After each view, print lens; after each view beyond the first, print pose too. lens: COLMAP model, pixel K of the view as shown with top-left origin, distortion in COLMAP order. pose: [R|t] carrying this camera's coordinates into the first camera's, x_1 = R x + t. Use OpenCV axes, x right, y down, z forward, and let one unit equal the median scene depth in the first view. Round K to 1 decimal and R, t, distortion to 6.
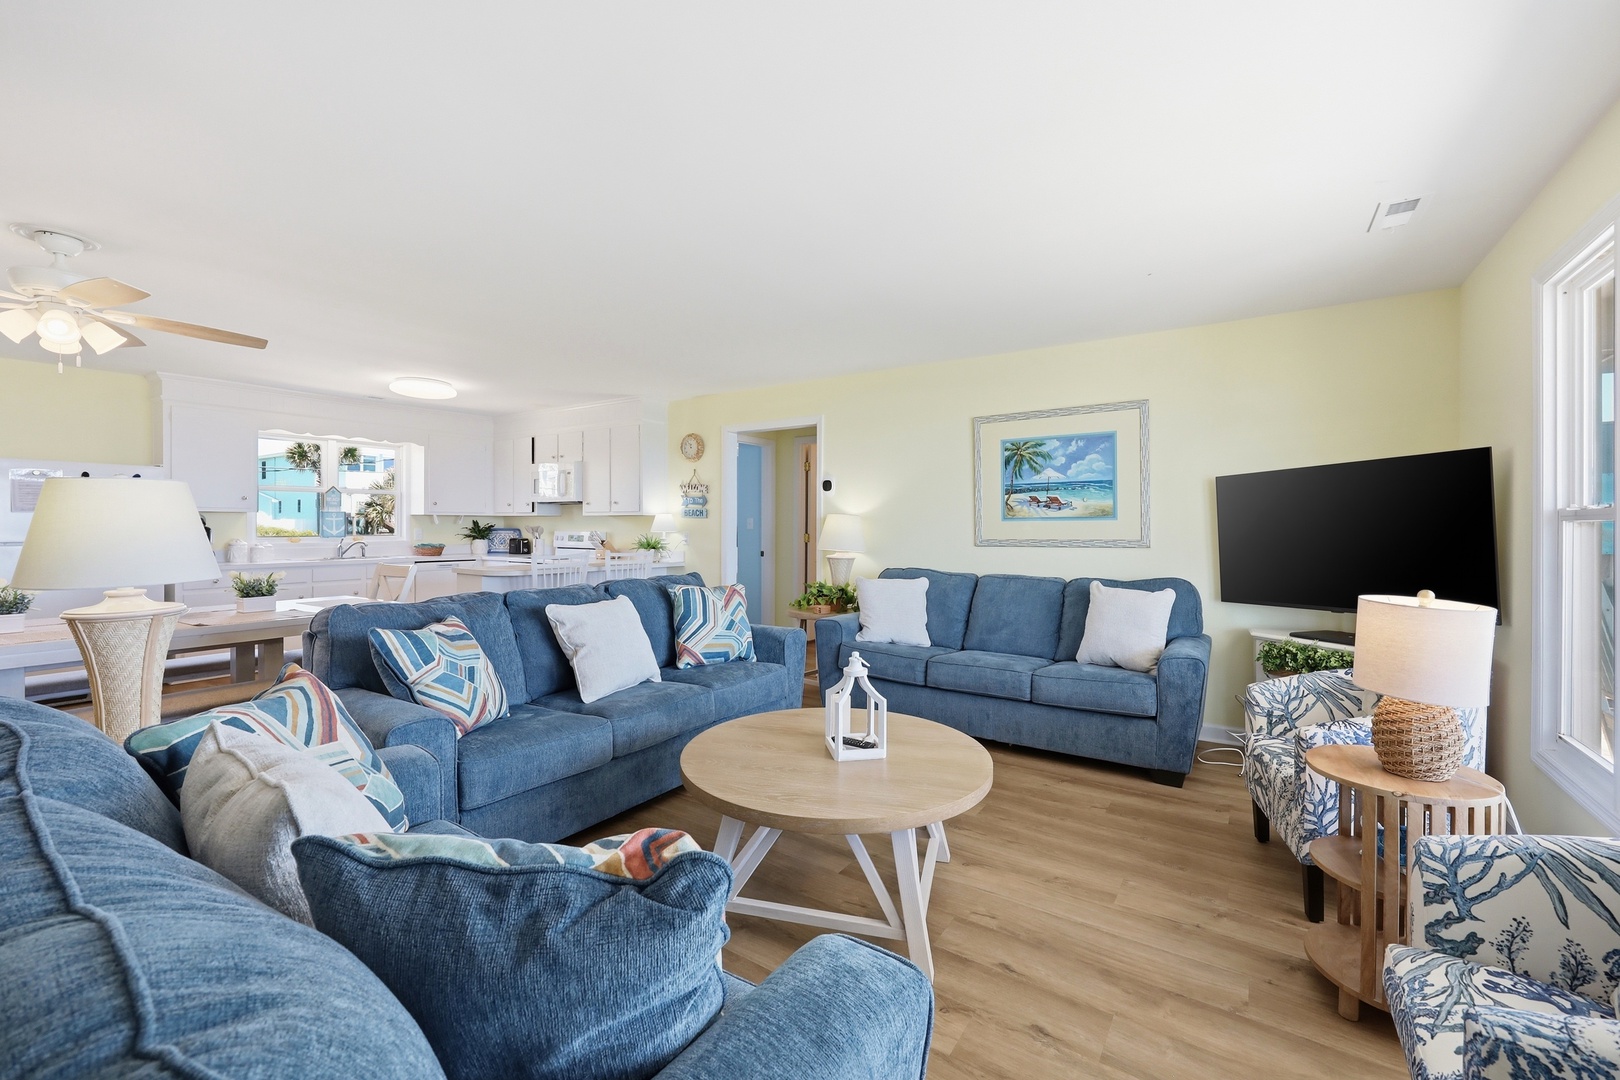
lens RADIAL K [[658.7, 0, 815.6], [0, 658.7, 532.4], [0, 0, 1]] dist [0.001426, 0.000086]
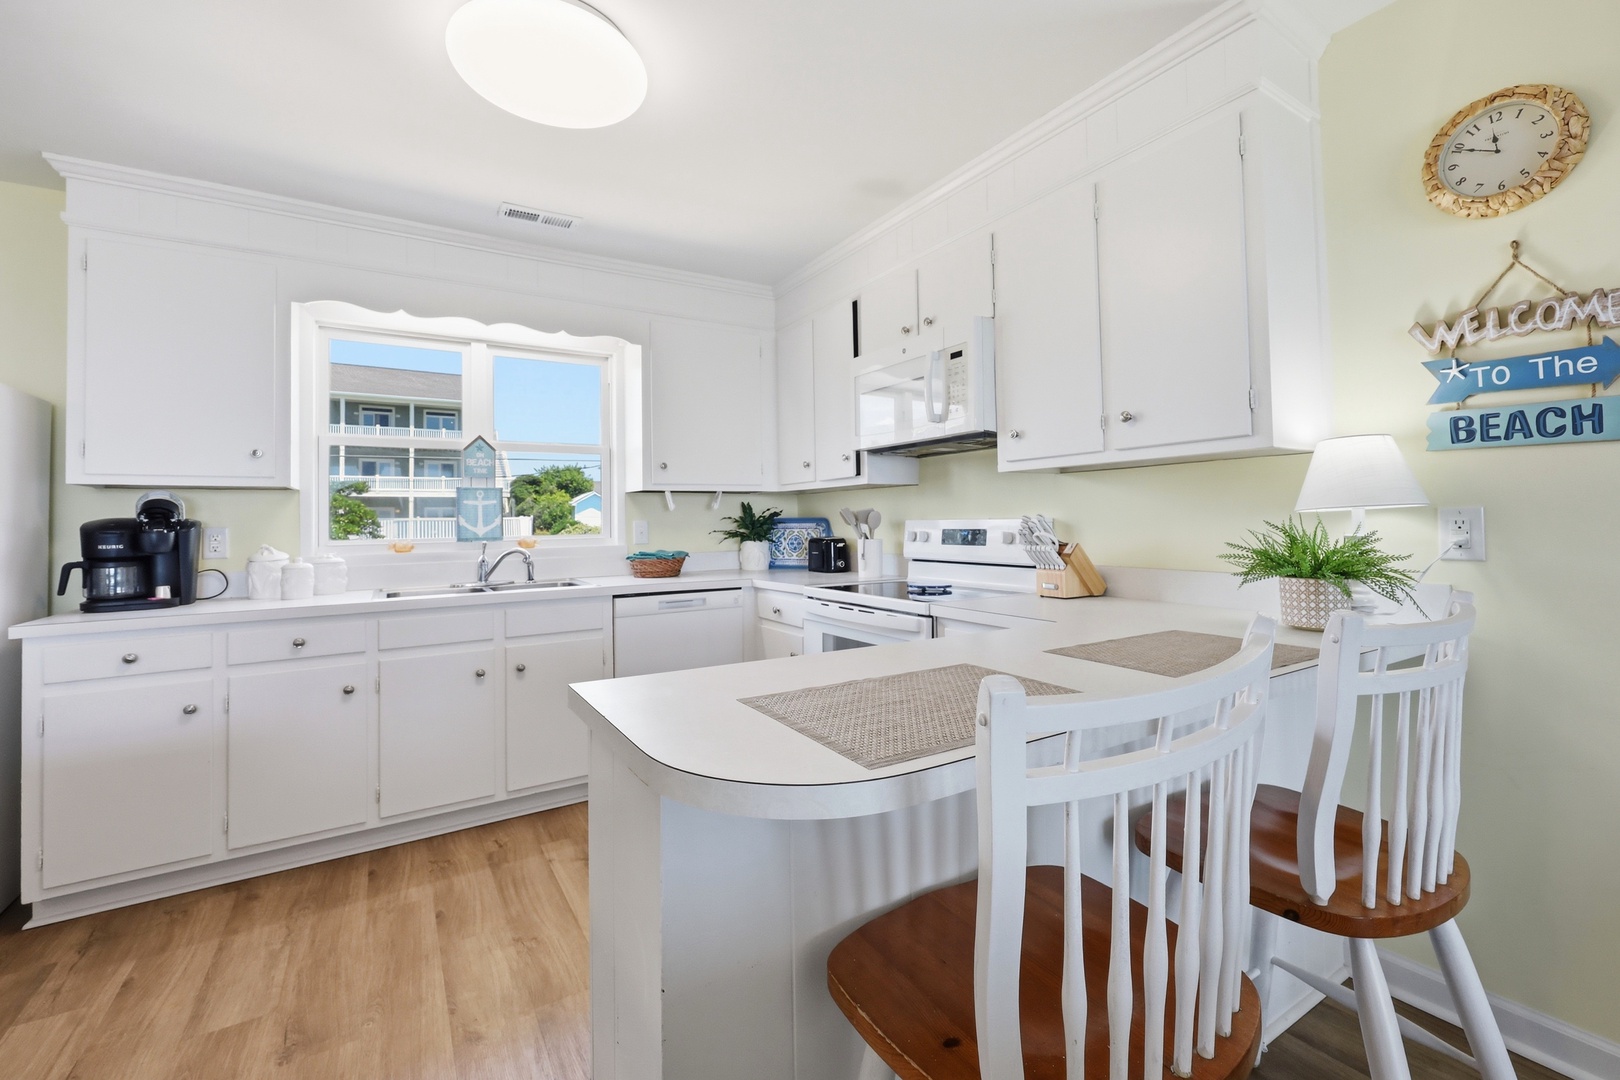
lens RADIAL K [[687.9, 0, 813.2], [0, 687.9, 509.9], [0, 0, 1]] dist [0.000216, 0.000012]
pose [[0.908932, -0.027004, -0.416068, -0.272680], [0.016604, 0.999453, -0.028596, 0.003054], [0.416613, 0.019084, 0.908884, 0.589288]]
